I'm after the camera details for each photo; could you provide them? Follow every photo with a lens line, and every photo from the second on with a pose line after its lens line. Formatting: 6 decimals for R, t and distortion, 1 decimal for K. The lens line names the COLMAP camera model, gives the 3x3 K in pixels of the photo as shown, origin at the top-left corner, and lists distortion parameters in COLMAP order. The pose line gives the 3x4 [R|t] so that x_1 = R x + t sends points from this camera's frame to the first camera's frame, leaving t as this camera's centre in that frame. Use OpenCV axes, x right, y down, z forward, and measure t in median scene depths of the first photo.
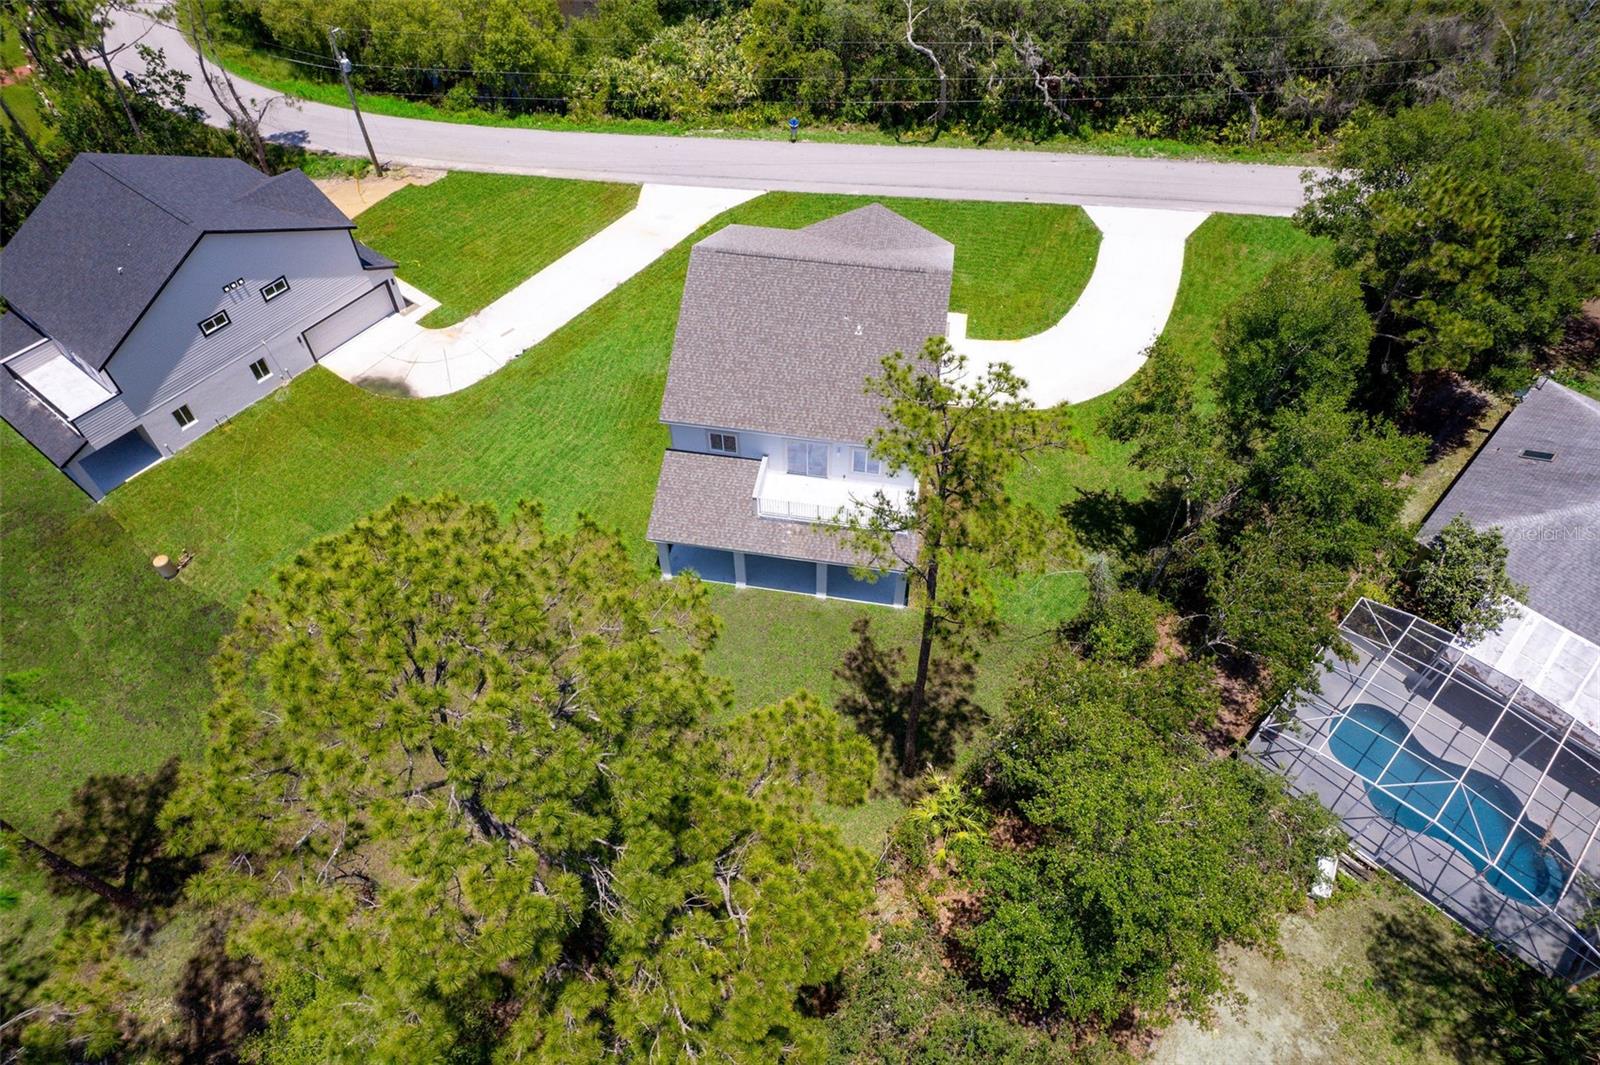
lens RADIAL K [[1023.4, 0, 801.6], [0, 1023.4, 528.7], [0, 0, 1]] dist [-0.085439, 0.070956]
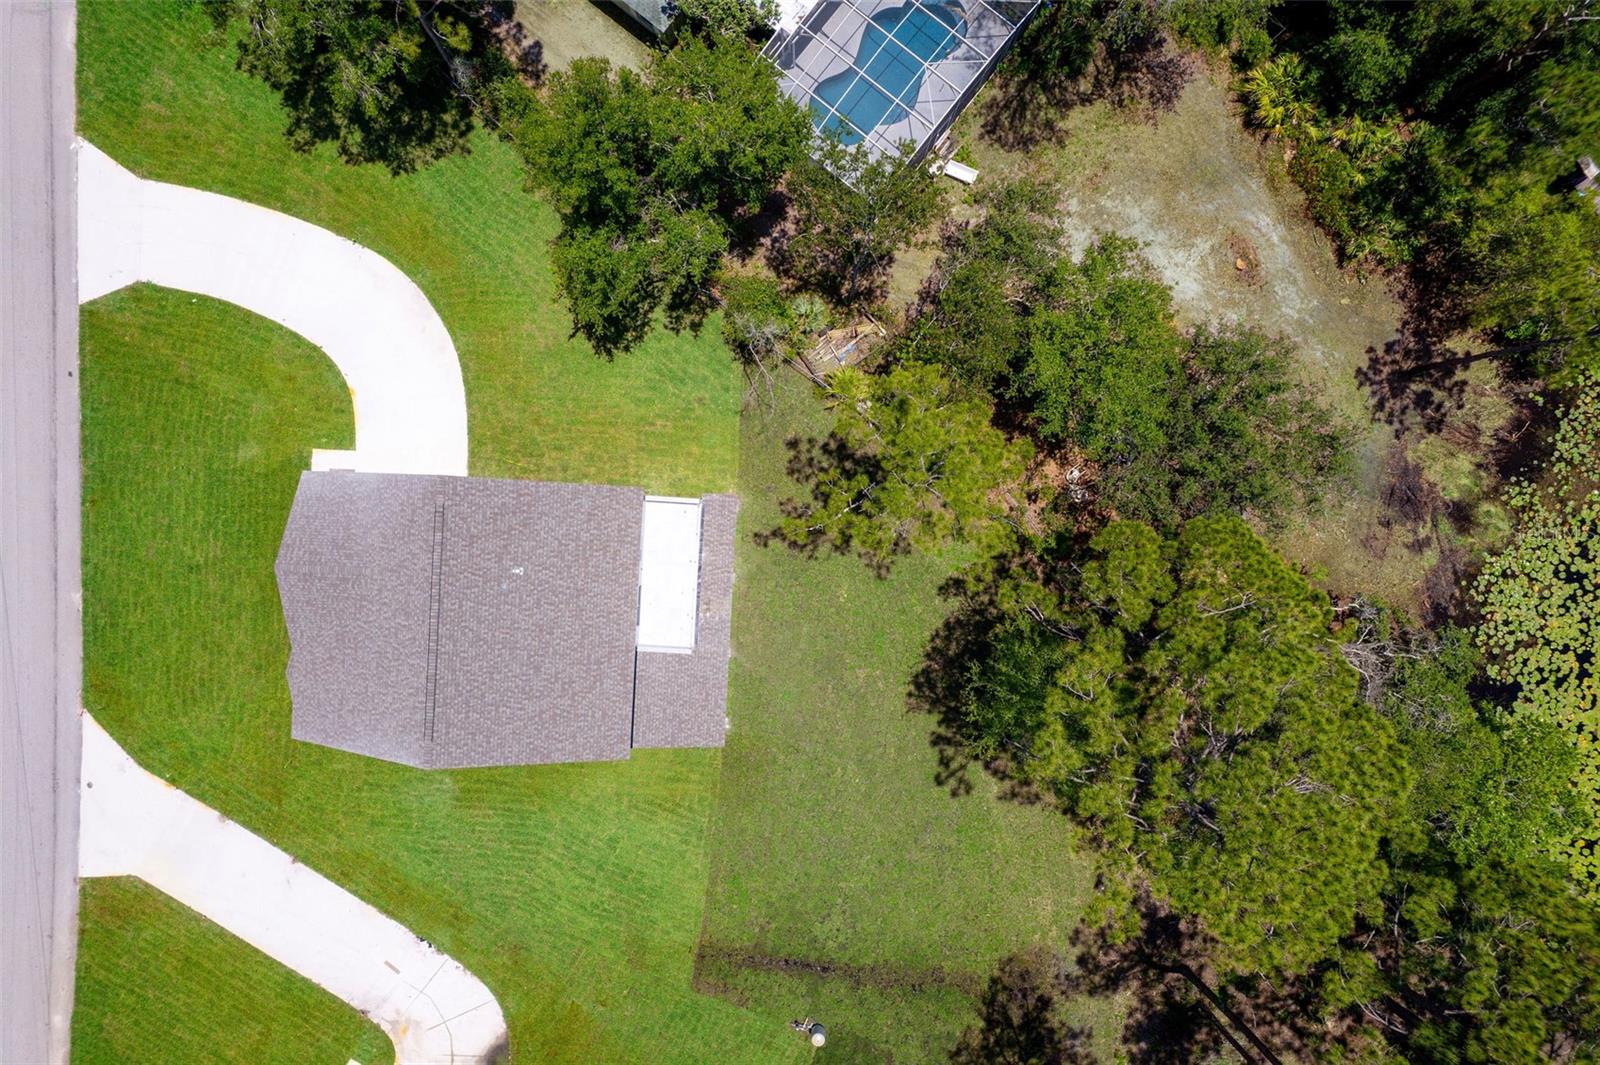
lens RADIAL K [[1012.1, 0, 802.3], [0, 1012.1, 540.6], [0, 0, 1]] dist [-0.090191, 0.078915]
pose [[-0.110883, -0.993793, -0.008956, 0.049213], [0.769241, -0.091527, 0.632369, -0.451647], [-0.629264, 0.063230, 0.774615, 0.091610]]
